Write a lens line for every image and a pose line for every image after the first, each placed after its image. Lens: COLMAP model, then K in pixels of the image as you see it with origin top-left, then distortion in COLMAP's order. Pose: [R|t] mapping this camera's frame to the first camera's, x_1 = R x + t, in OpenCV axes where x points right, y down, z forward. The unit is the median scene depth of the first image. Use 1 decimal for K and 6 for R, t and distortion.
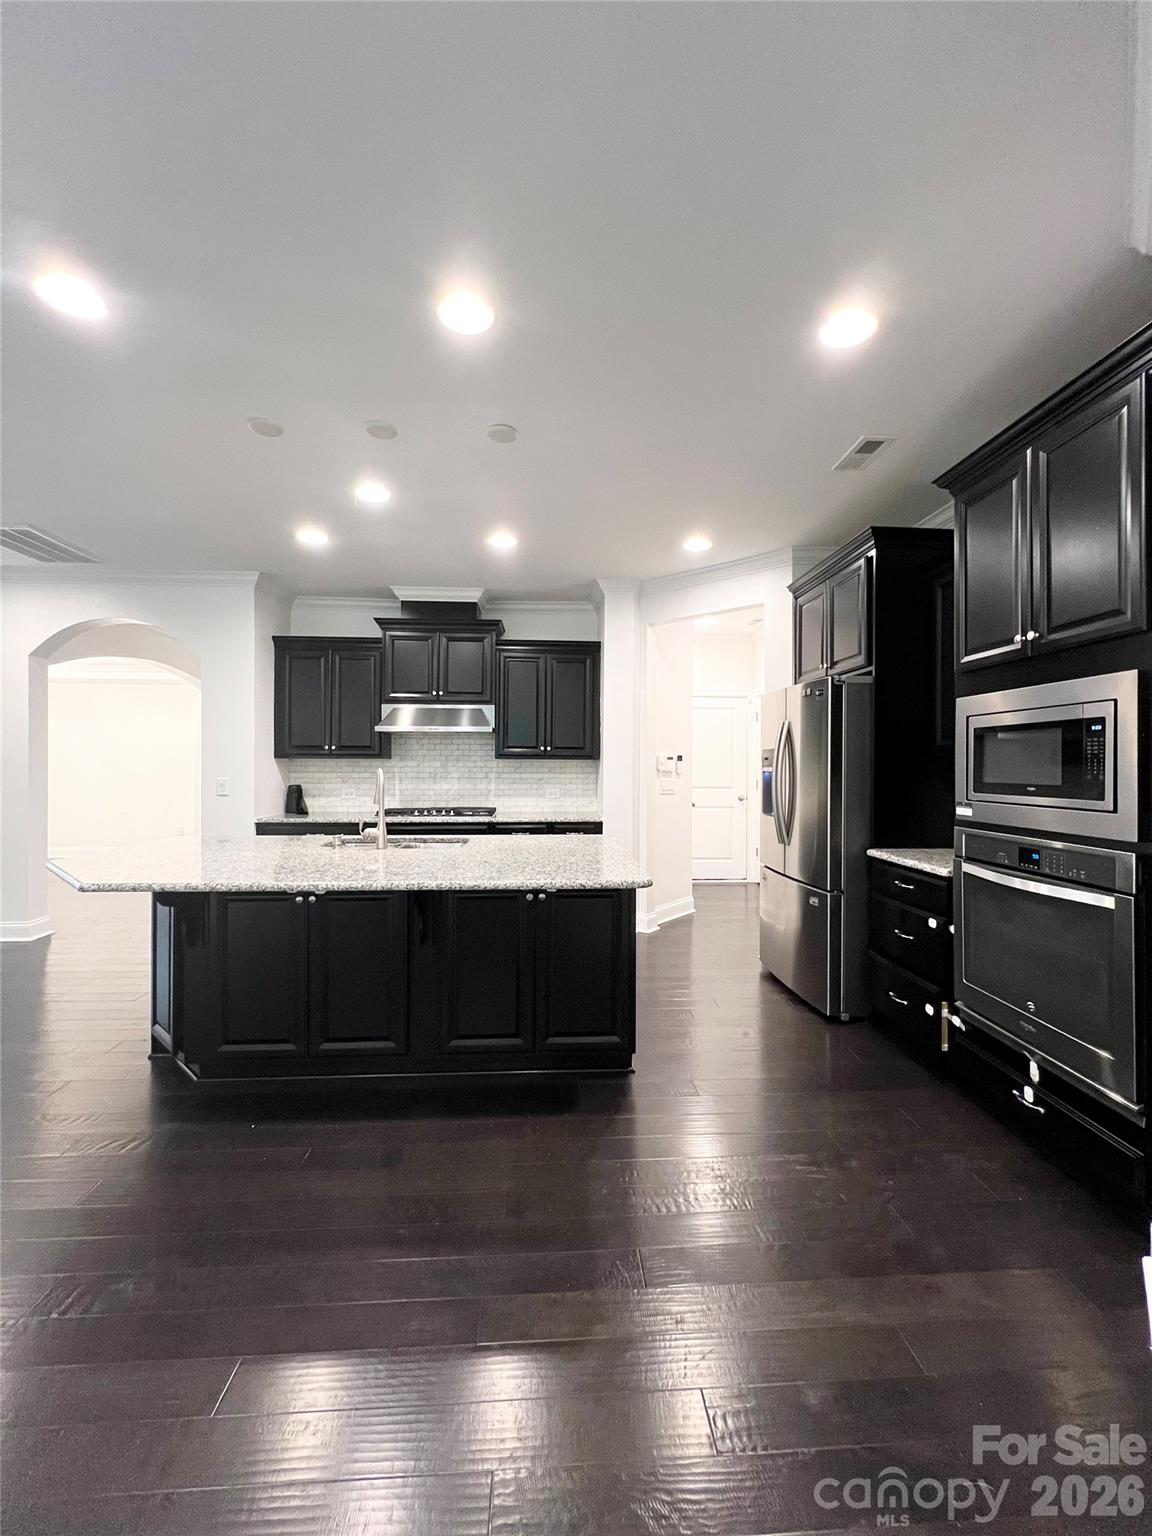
lens RADIAL K [[610.4, 0, 578.7], [0, 610.4, 767.0], [0, 0, 1]] dist [-0.006530, -0.000193]
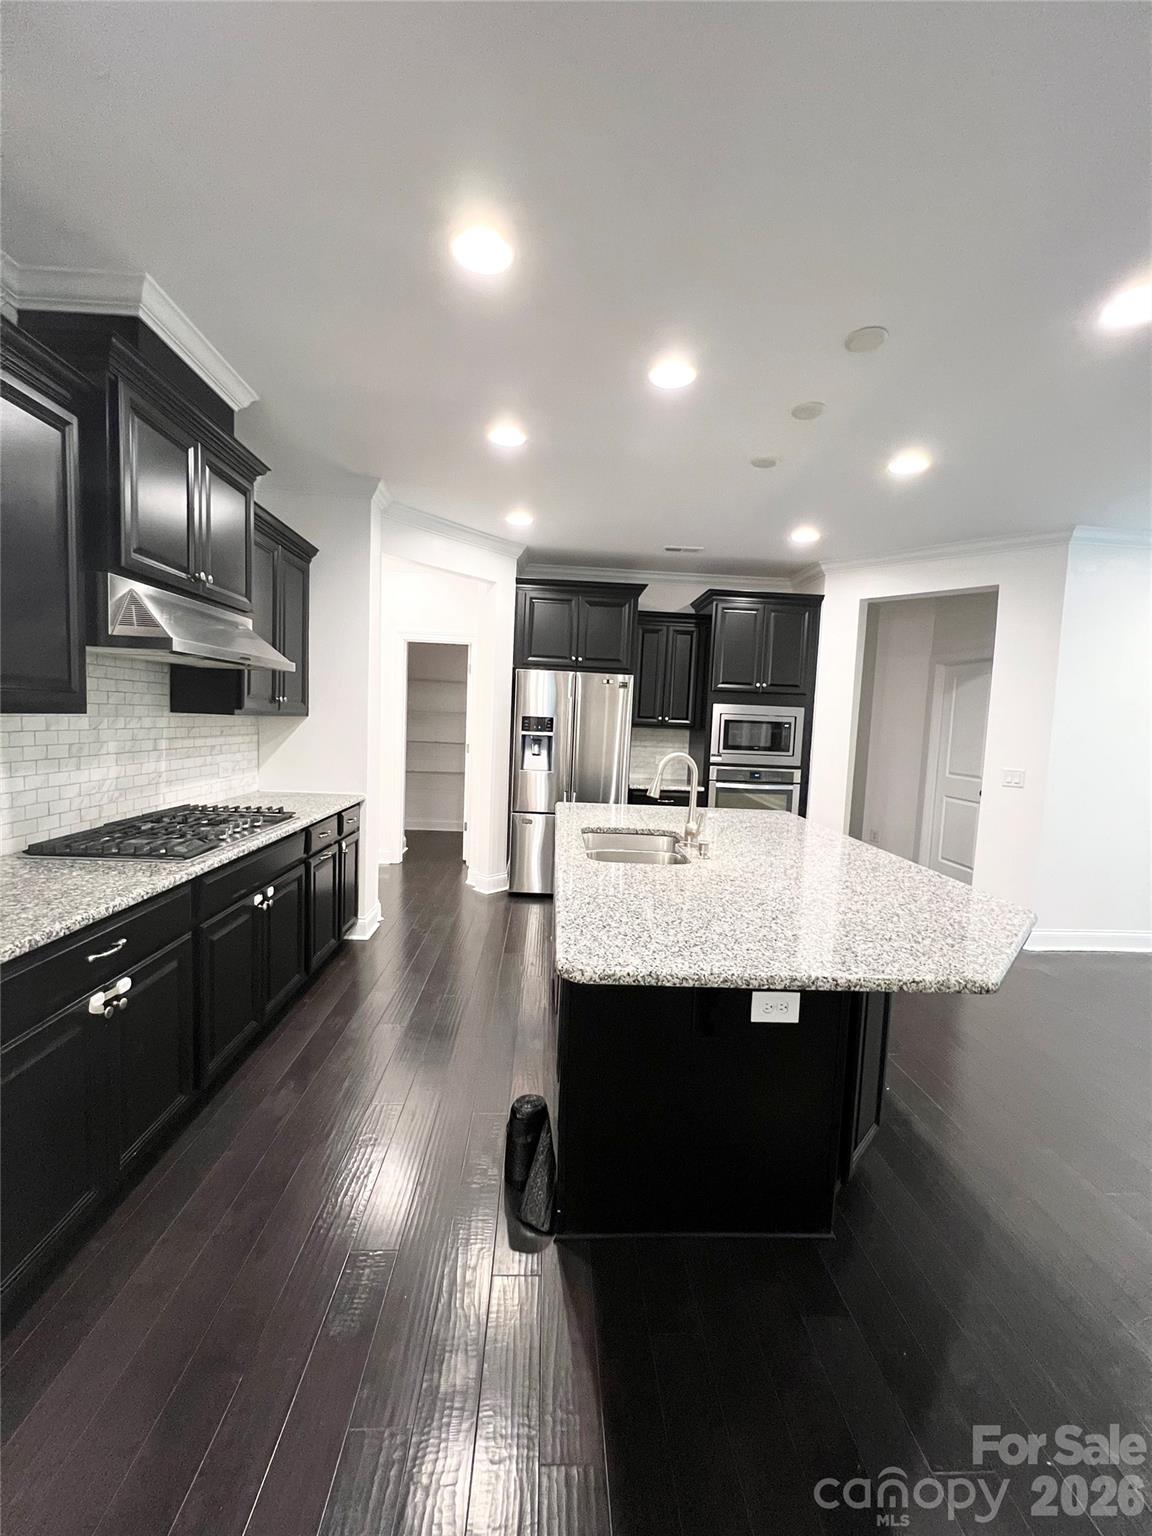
lens RADIAL K [[610.4, 0, 576.8], [0, 610.4, 764.2], [0, 0, 1]] dist [-0.006530, -0.000193]
pose [[0.012744, -0.075067, 0.997097, -0.705286], [-0.038496, 0.996402, 0.075507, -0.023301], [-0.999178, -0.039346, 0.009808, 0.701295]]
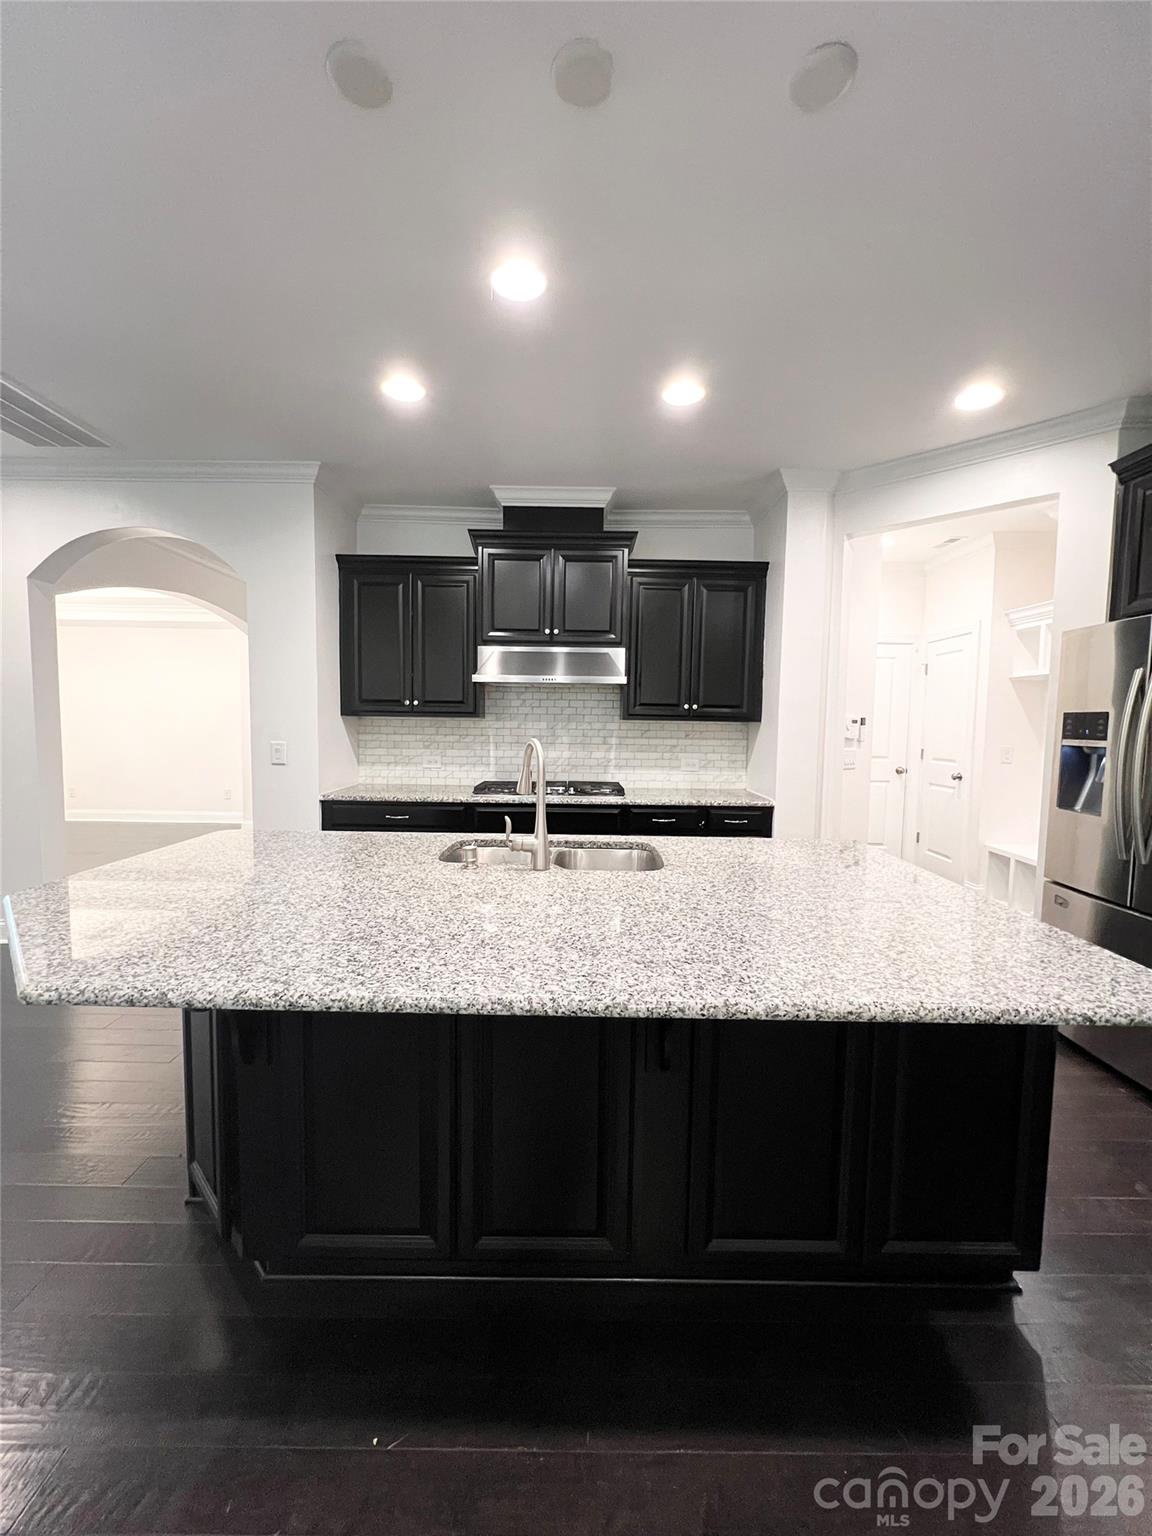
lens RADIAL K [[610.4, 0, 577.6], [0, 610.4, 765.2], [0, 0, 1]] dist [-0.006530, -0.000193]
pose [[0.998332, 0.015729, -0.055554, -0.154651], [-0.011893, 0.997565, 0.068720, -0.008433], [0.056500, -0.067944, 0.996088, 0.240685]]
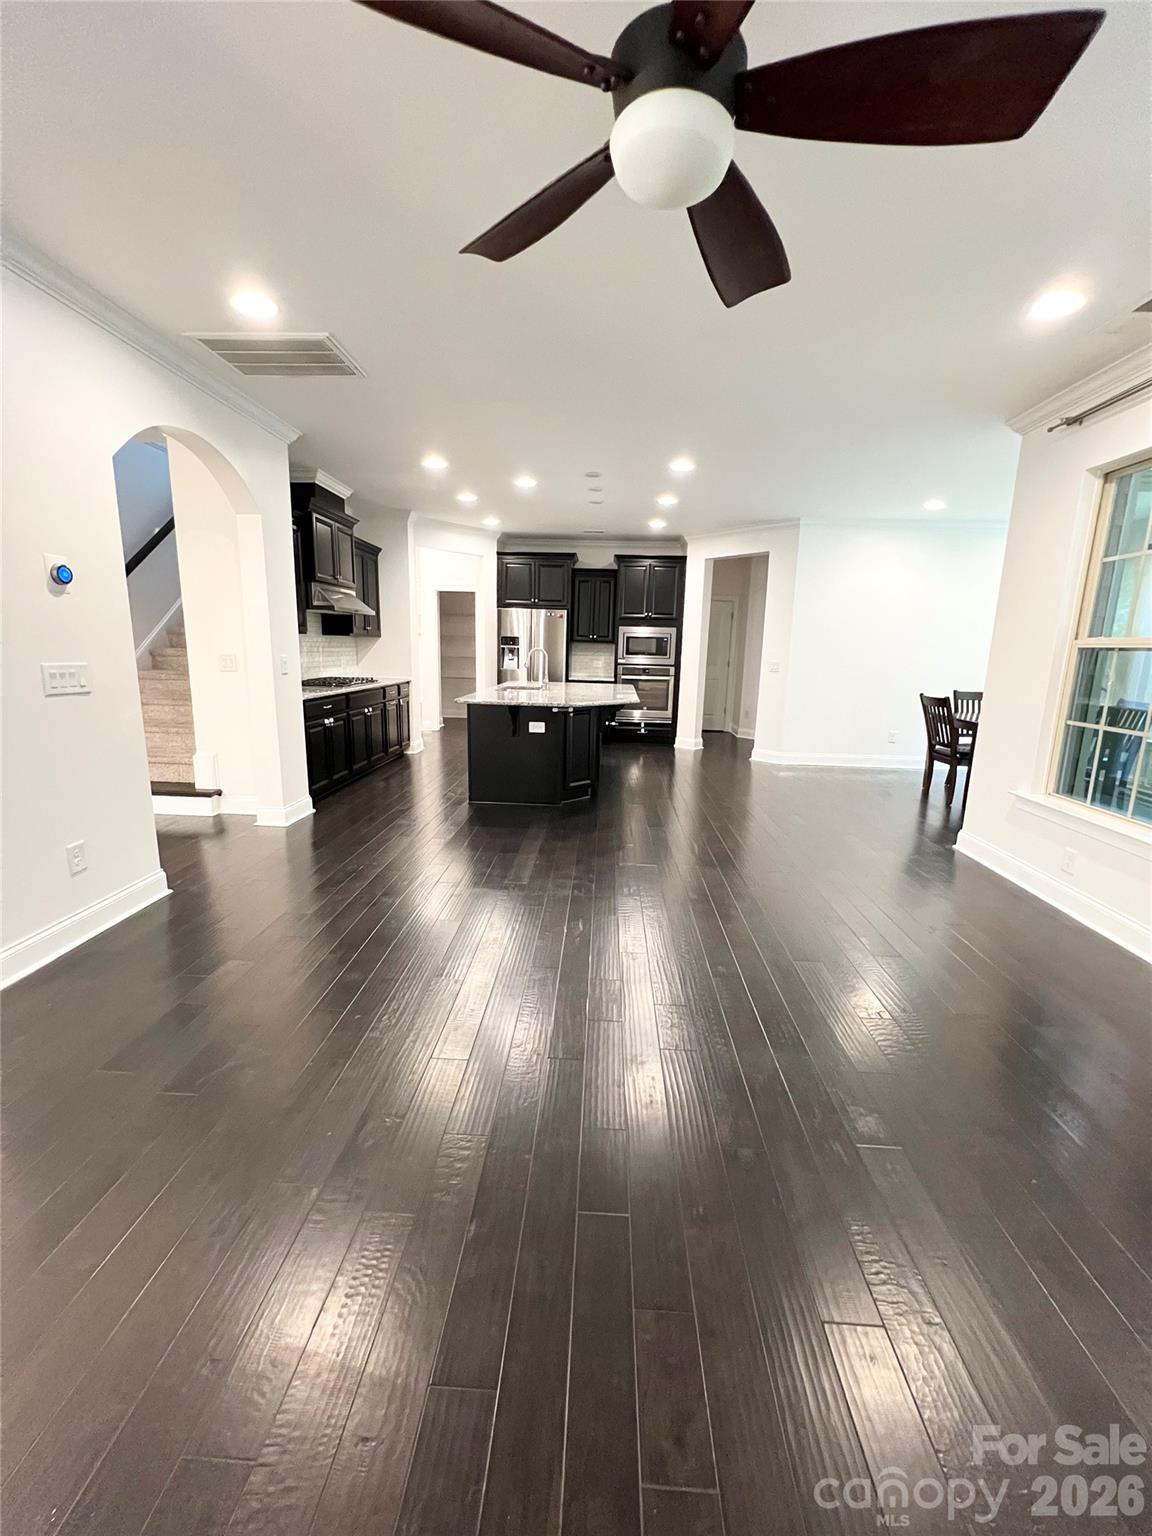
lens RADIAL K [[610.4, 0, 580.3], [0, 610.4, 764.3], [0, 0, 1]] dist [-0.006530, -0.000193]
pose [[0.103493, -0.190340, 0.976248, -1.373226], [-0.020845, 0.980888, 0.193454, -0.007451], [-0.994412, -0.040371, 0.097547, 0.419139]]
